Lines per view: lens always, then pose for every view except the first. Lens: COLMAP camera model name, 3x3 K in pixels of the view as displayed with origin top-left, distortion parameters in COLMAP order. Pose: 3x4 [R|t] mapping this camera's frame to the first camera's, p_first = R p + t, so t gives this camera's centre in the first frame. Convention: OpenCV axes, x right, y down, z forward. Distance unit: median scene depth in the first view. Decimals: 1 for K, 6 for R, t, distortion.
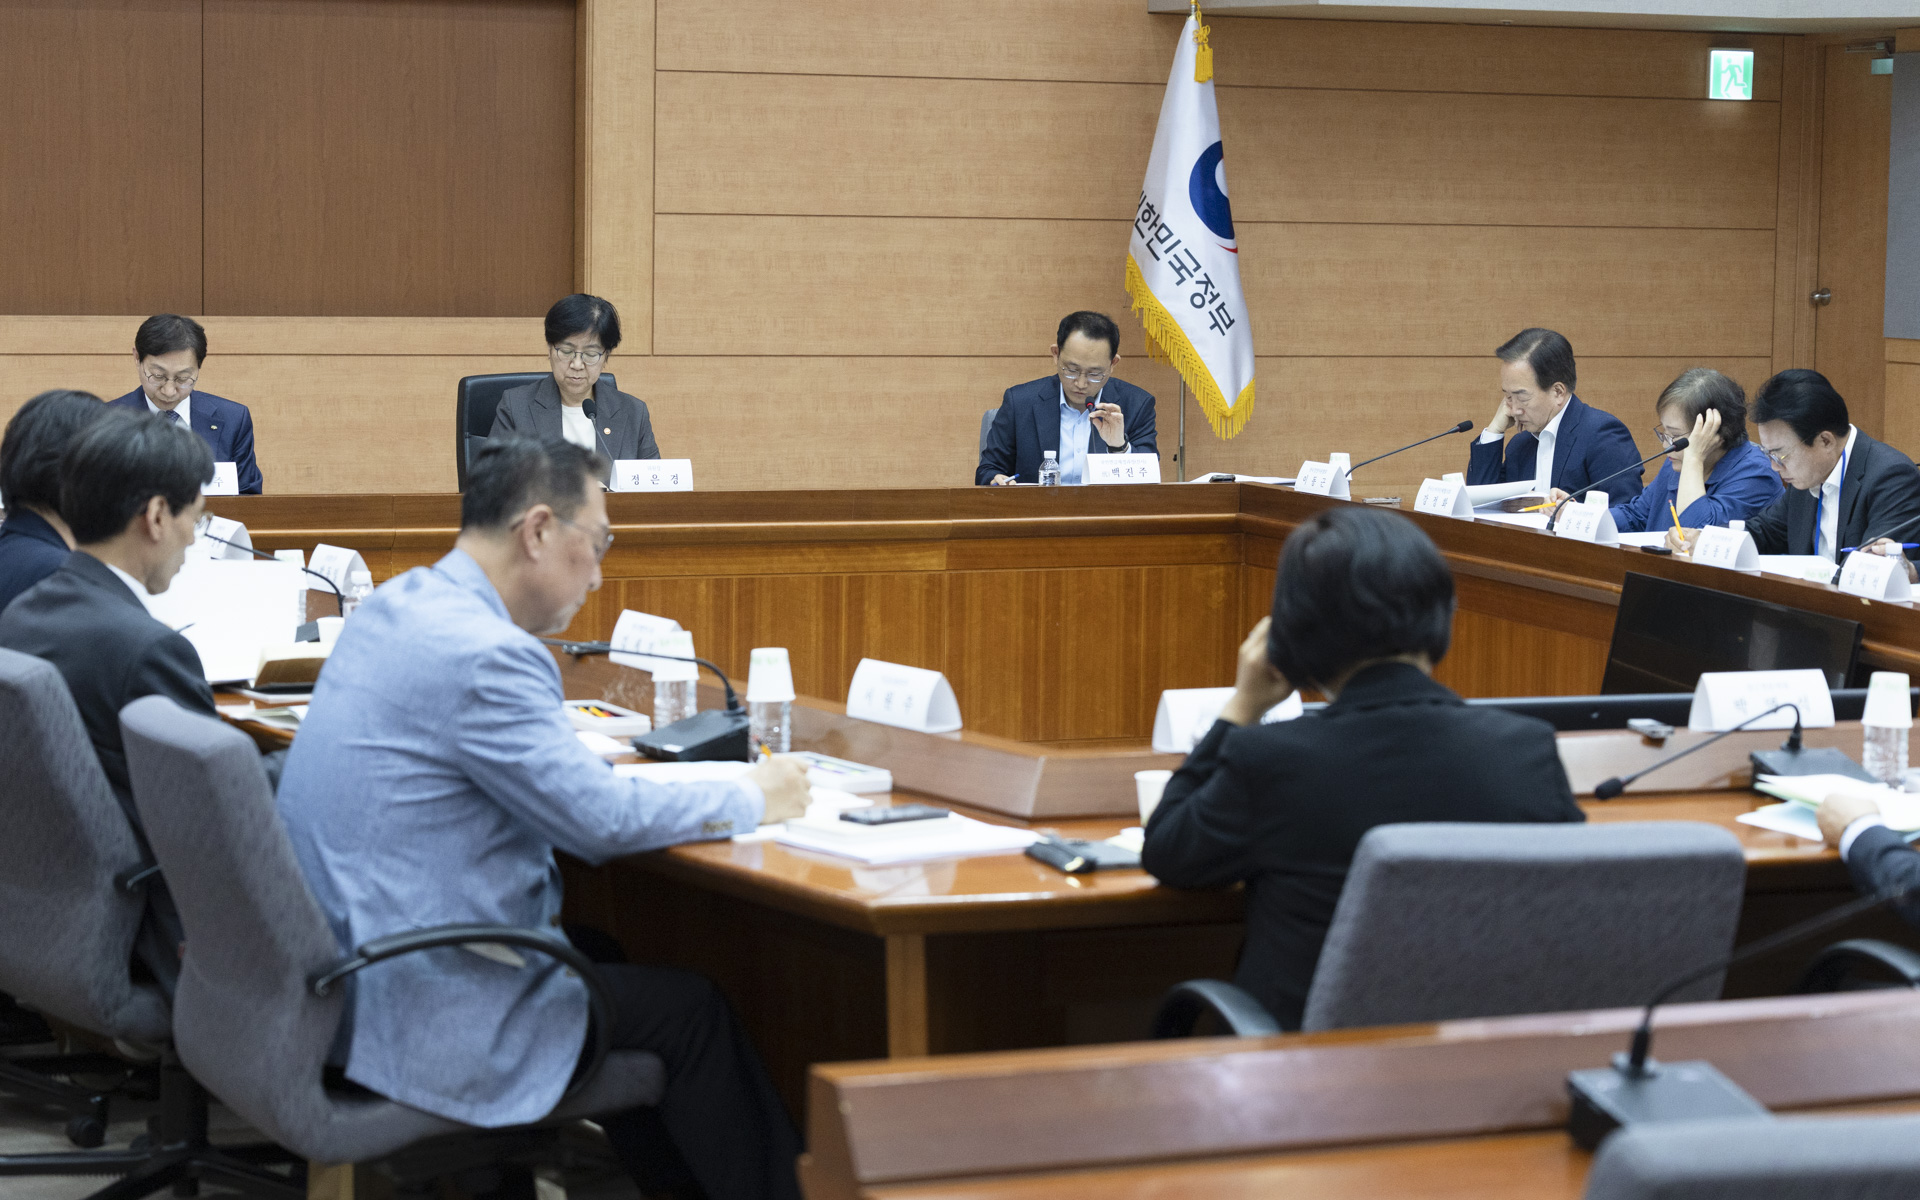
lens RADIAL K [[4213.1, 0, 960.0], [0, 4213.1, 600.0], [0, 0, 1]] dist [0.033877, -0.359194]
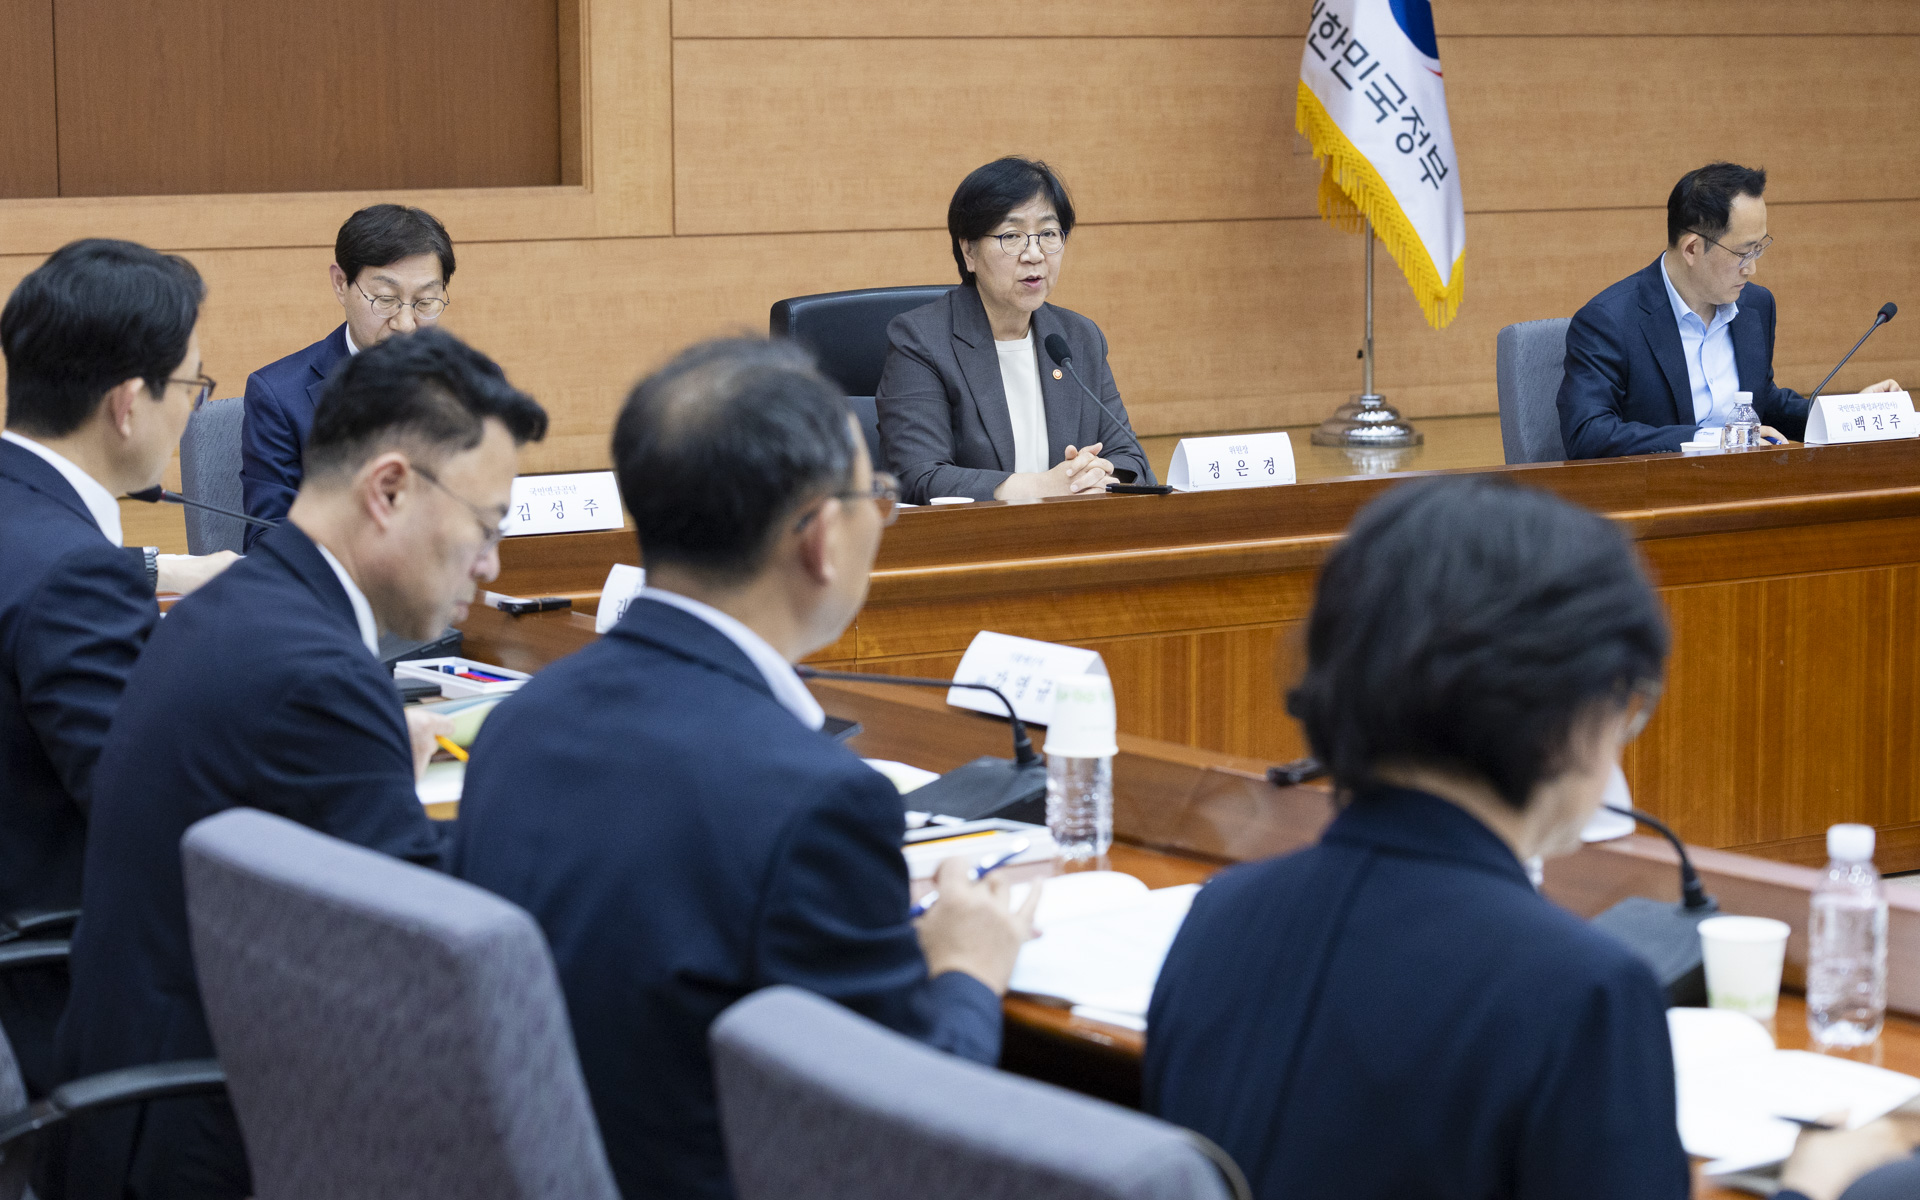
lens RADIAL K [[4213.1, 0, 960.0], [0, 4213.1, 600.0], [0, 0, 1]] dist [0.033877, -0.359194]
pose [[0.984079, -0.040780, 0.172989, -0.152452], [0.033513, 0.998437, 0.044724, -0.026537], [-0.174543, -0.038214, 0.983908, 0.279617]]
